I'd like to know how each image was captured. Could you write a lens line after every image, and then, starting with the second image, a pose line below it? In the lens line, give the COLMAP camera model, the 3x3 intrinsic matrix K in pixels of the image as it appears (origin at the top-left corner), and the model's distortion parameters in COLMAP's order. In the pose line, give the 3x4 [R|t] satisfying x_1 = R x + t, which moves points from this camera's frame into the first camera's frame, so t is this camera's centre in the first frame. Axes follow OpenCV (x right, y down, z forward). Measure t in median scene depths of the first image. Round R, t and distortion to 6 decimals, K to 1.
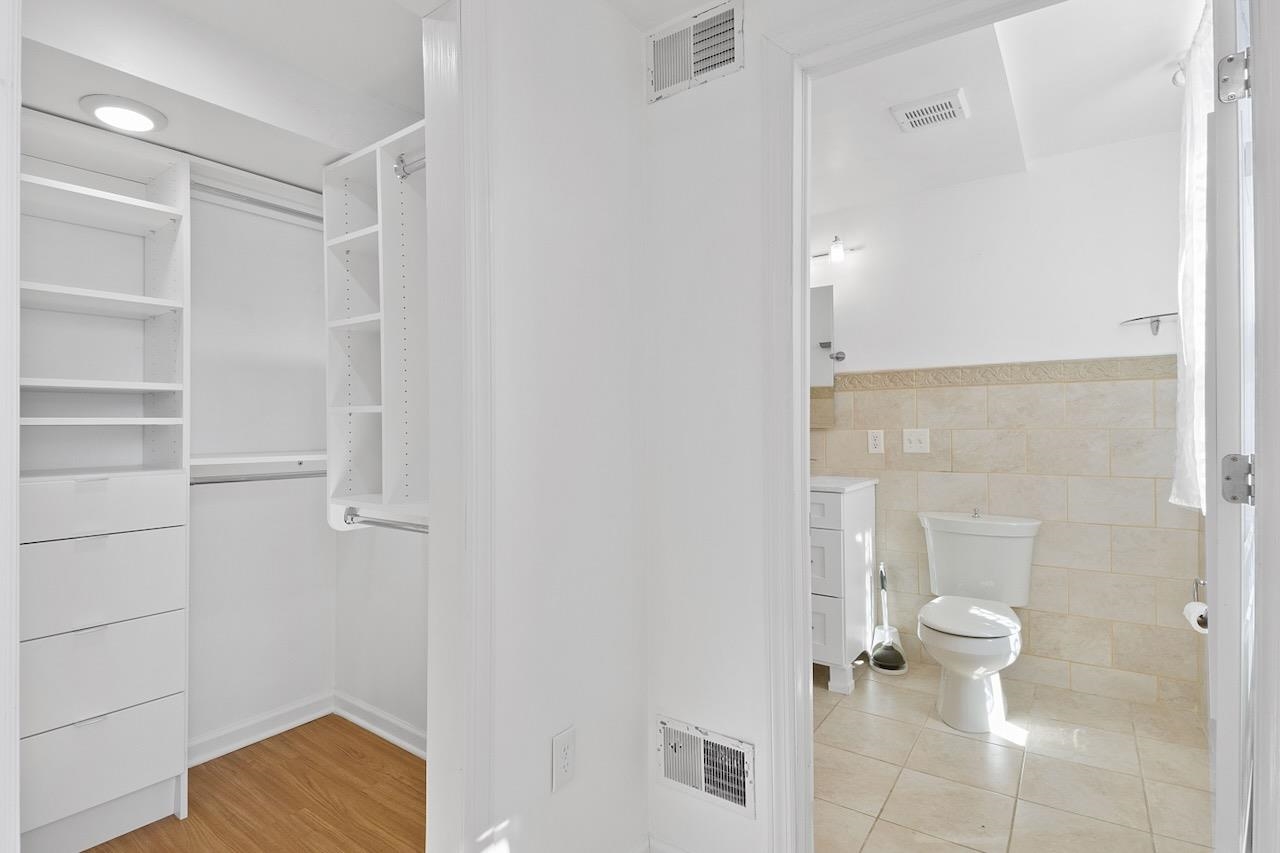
lens RADIAL K [[617.6, 0, 641.1], [0, 617.6, 425.4], [0, 0, 1]] dist [0.002130, -0.022045]
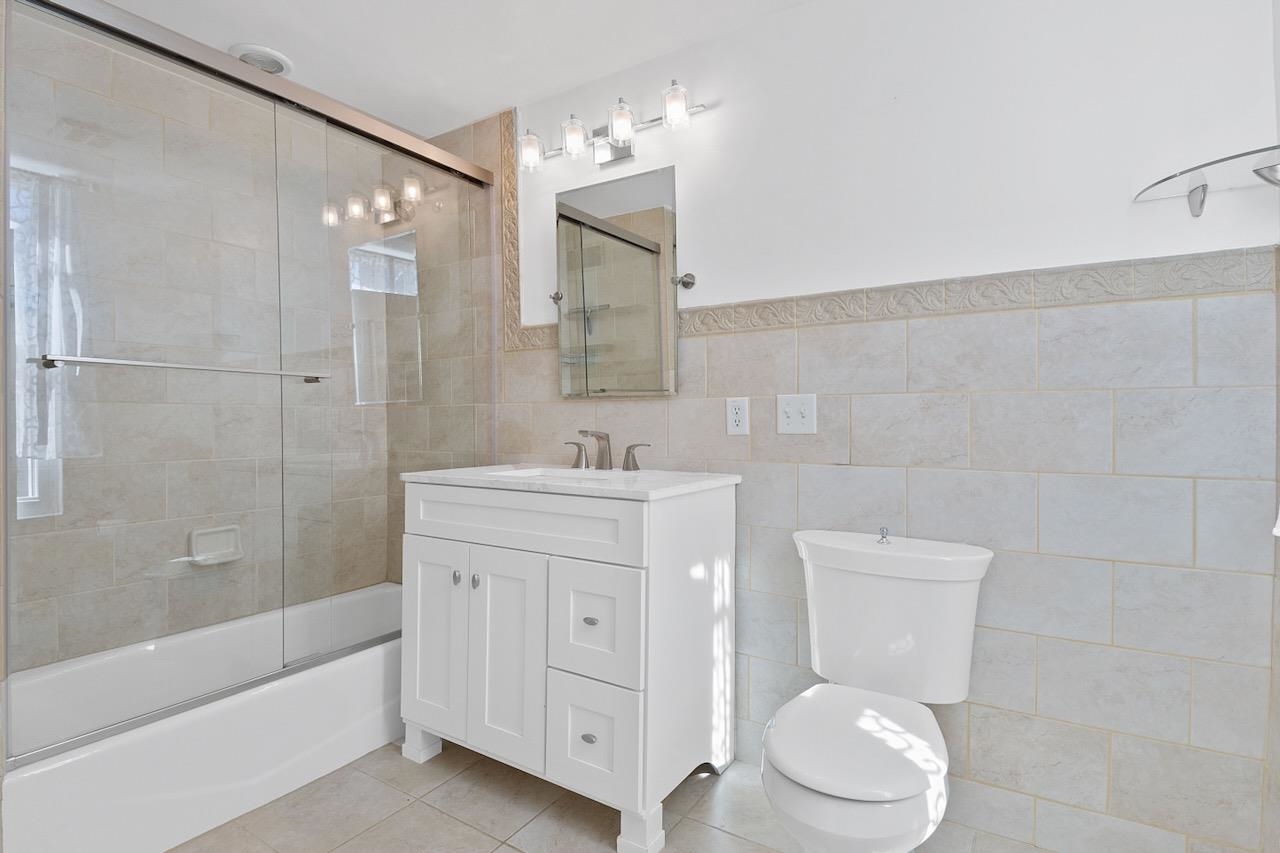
lens RADIAL K [[620.1, 0, 634.6], [0, 620.1, 425.9], [0, 0, 1]] dist [-0.004669, -0.023307]
pose [[0.998791, 0.008311, 0.048460, 0.282145], [-0.008937, 0.999879, 0.012727, 0.033885], [-0.048349, -0.013144, 0.998744, 0.434326]]
